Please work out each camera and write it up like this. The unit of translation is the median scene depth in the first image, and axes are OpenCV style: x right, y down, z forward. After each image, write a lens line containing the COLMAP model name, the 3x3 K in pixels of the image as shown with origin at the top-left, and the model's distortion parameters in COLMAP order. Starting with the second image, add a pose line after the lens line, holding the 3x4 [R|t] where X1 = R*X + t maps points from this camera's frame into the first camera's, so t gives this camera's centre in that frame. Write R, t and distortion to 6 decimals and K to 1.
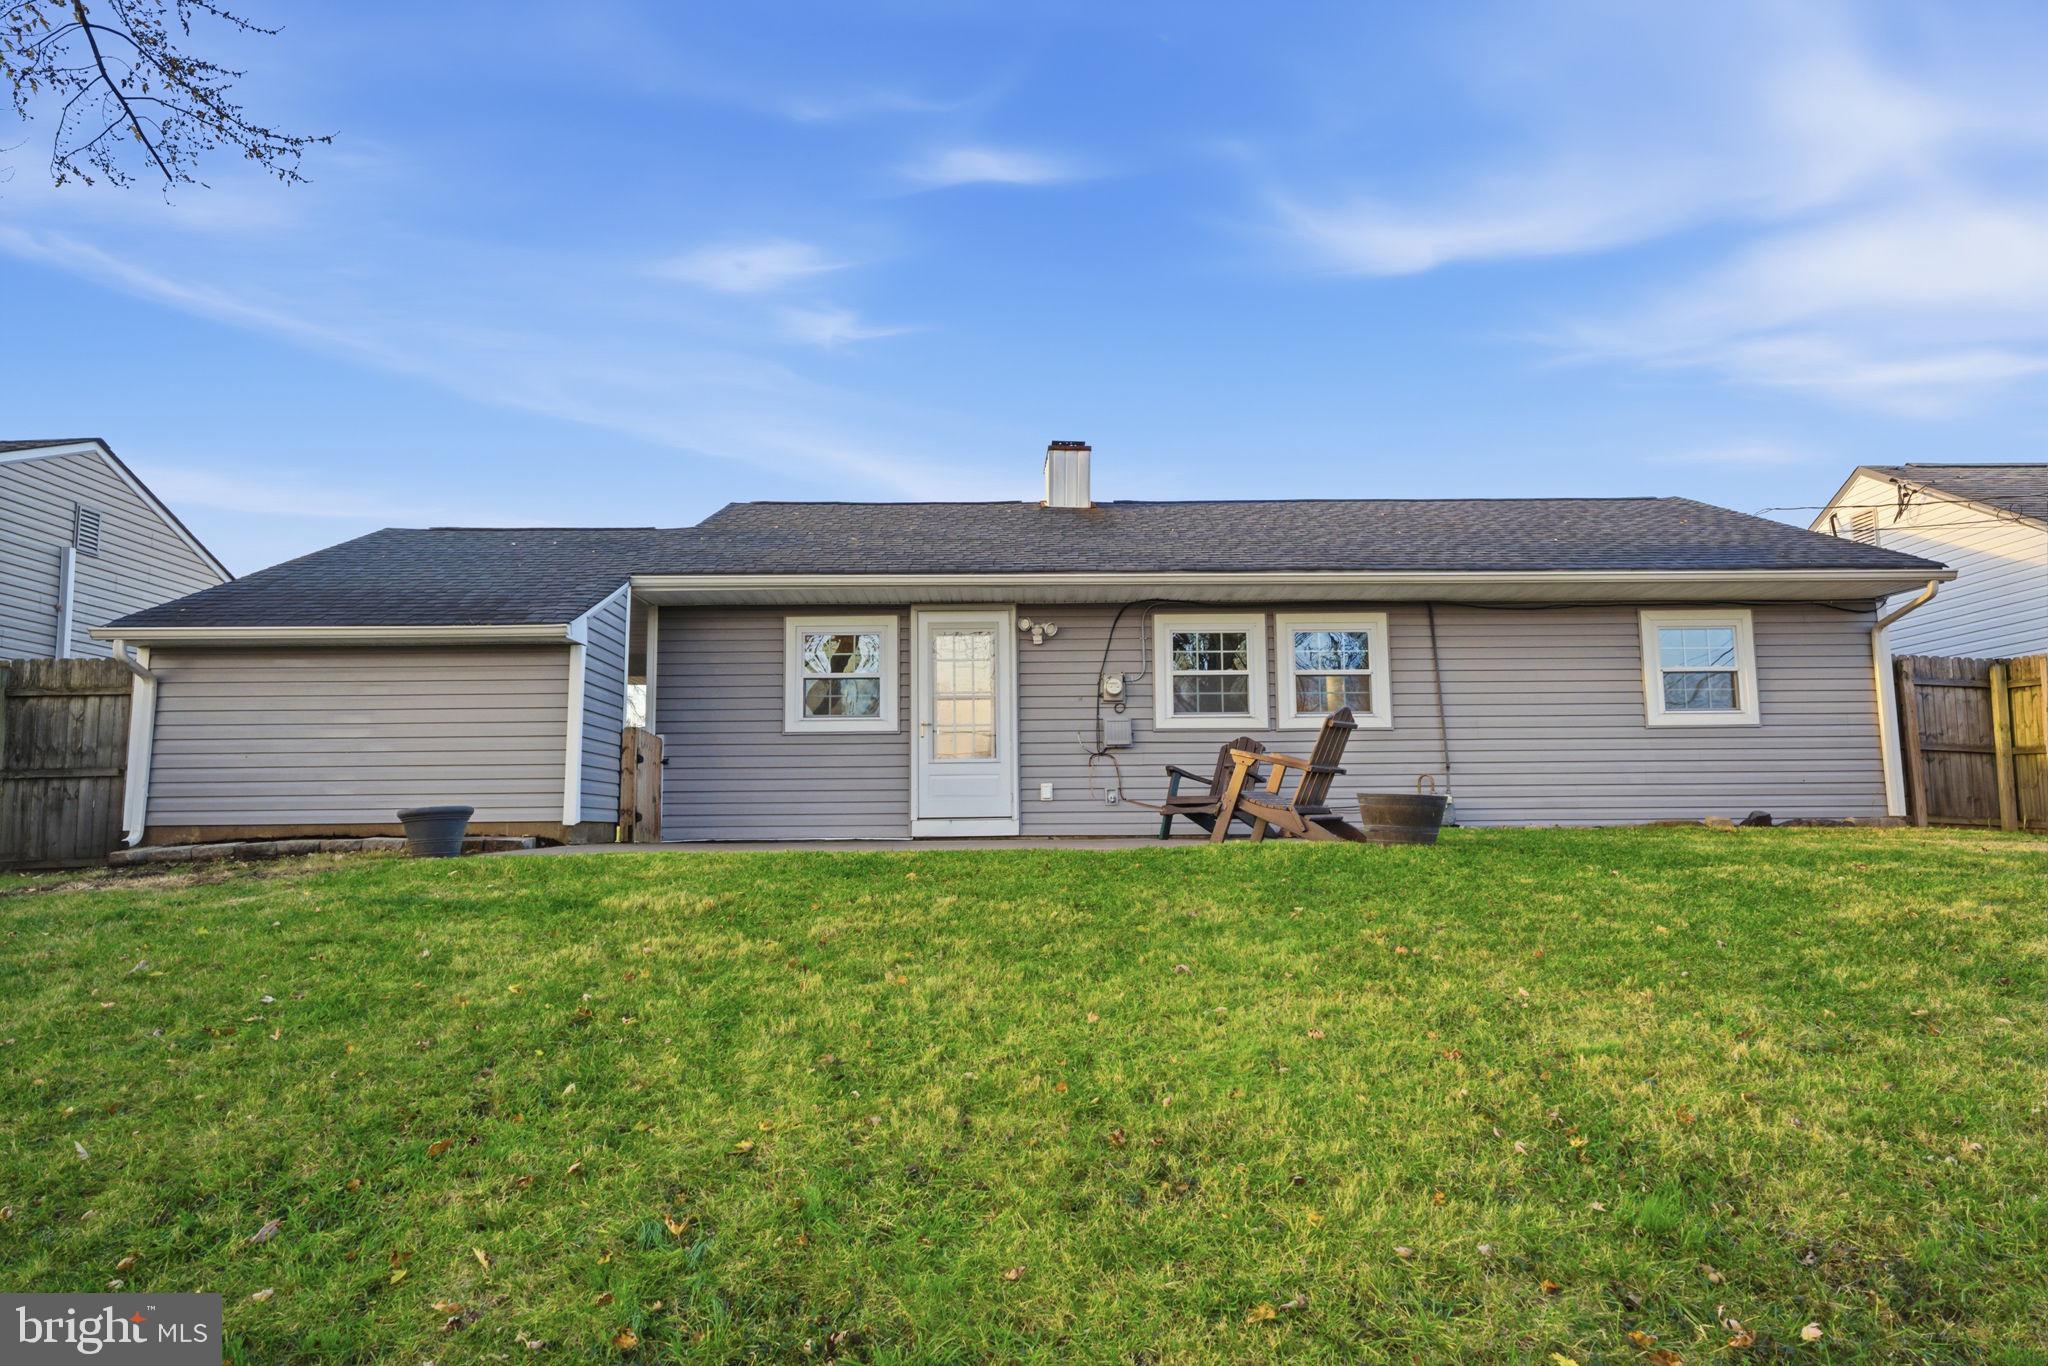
lens RADIAL K [[1205.8, 0, 1024.0], [0, 1205.8, 683.0], [0, 0, 1]] dist [-0.000811, -0.000884]
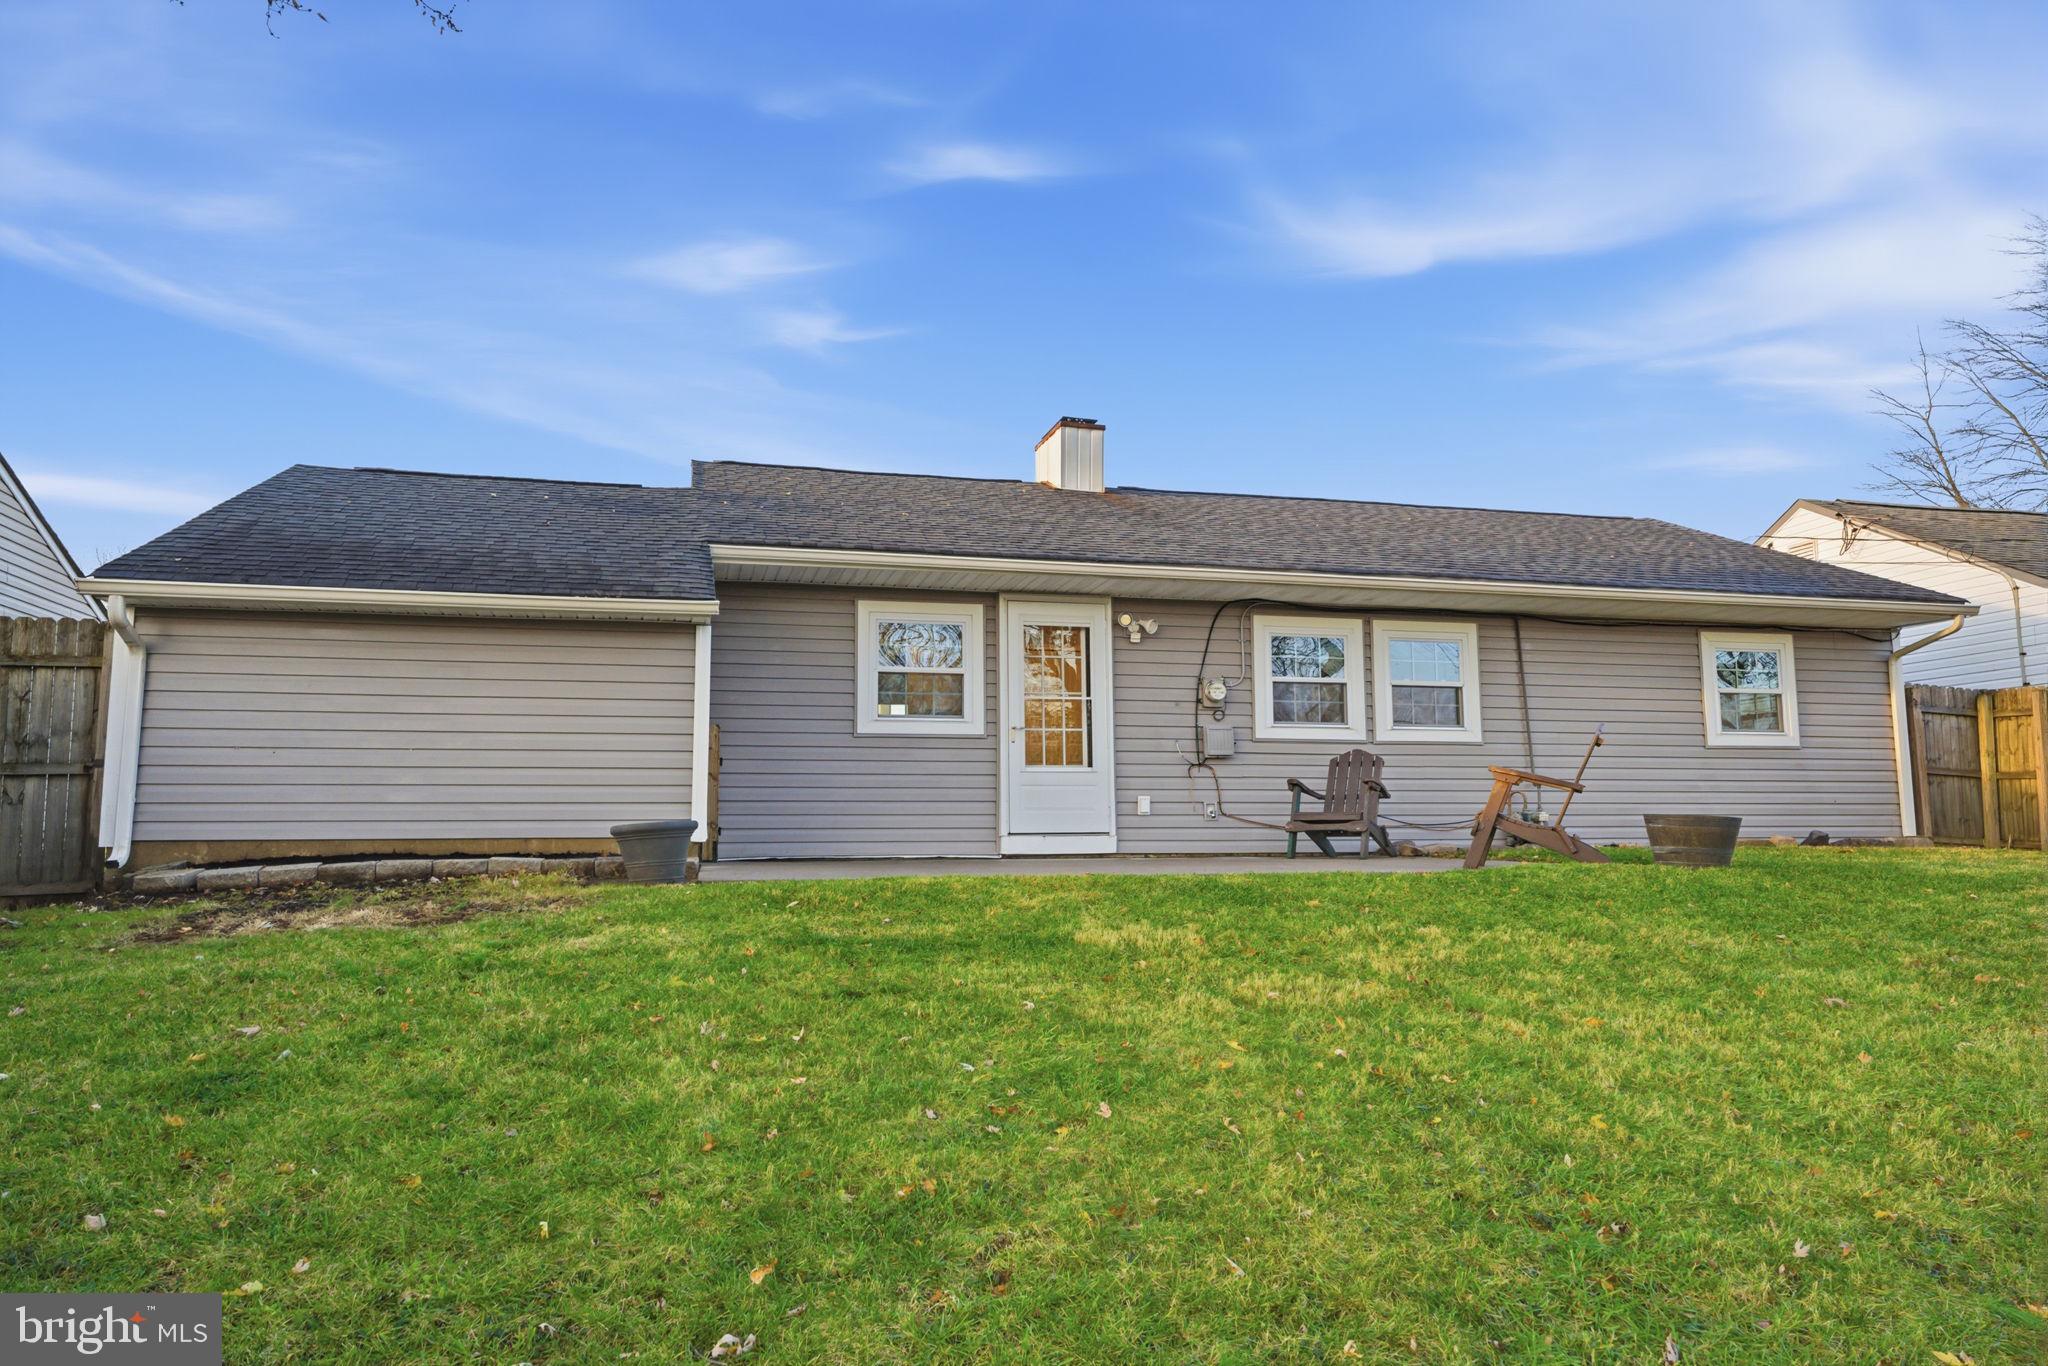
lens RADIAL K [[1327.7, 0, 1024.0], [0, 1327.7, 683.0], [0, 0, 1]] dist [-0.006643, -0.000227]
pose [[0.973513, 0.030595, 0.226577, -0.296668], [-0.031282, 0.999510, -0.000561, 0.001382], [-0.226483, -0.006542, 0.973993, 0.045012]]
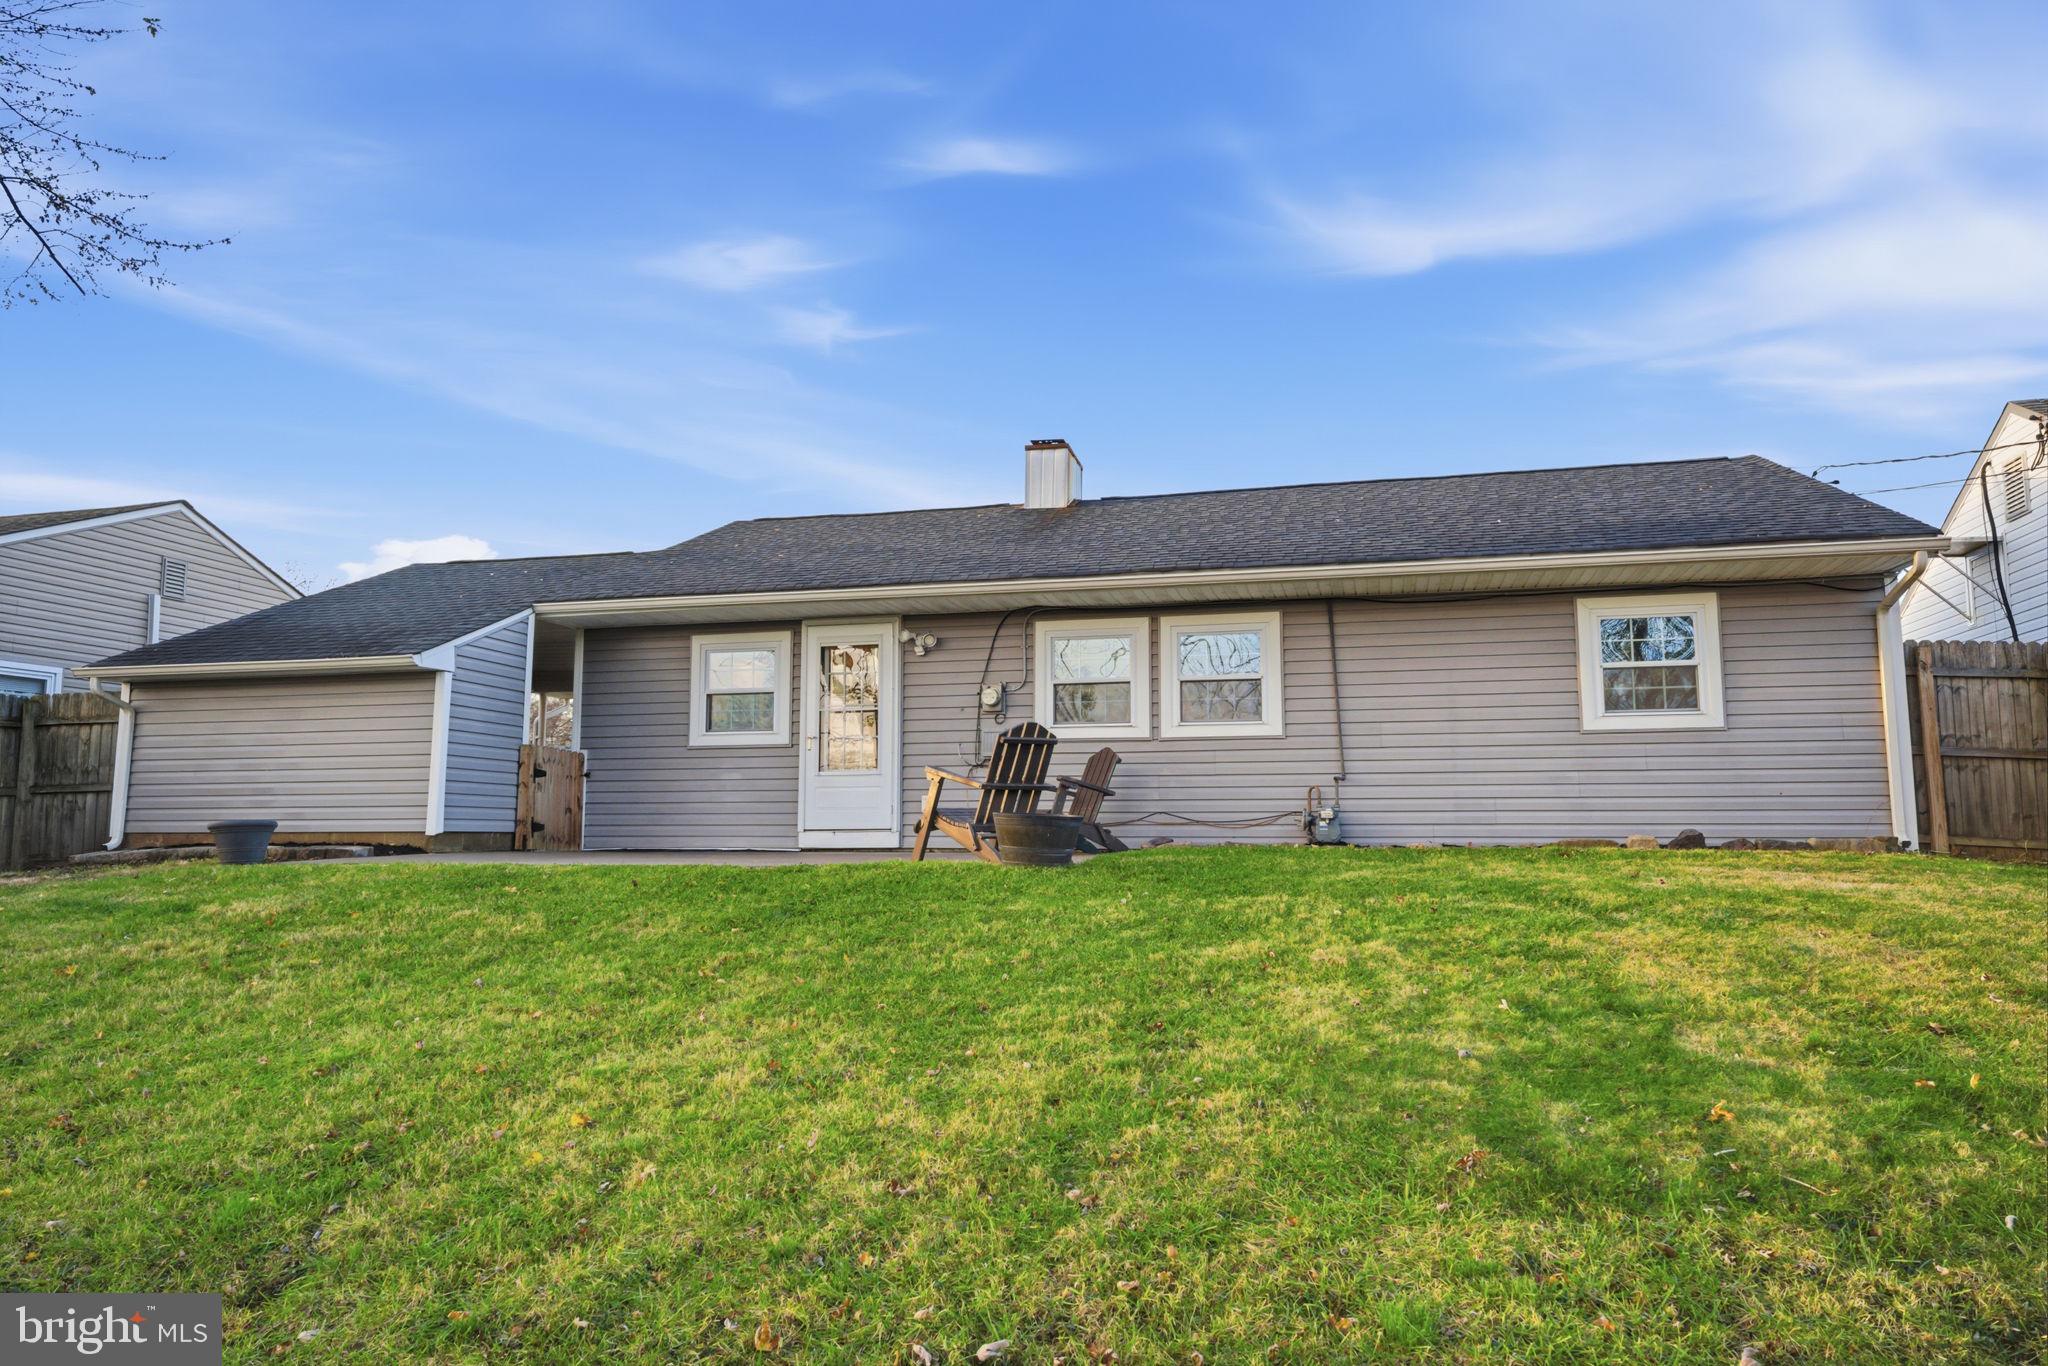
lens RADIAL K [[1284.2, 0, 1024.0], [0, 1284.2, 683.0], [0, 0, 1]] dist [0.003041, 0.000993]
pose [[0.967513, -0.021012, -0.251948, 0.362178], [0.022039, 0.999756, 0.001254, -0.009086], [0.251861, -0.006766, 0.967740, -0.004152]]
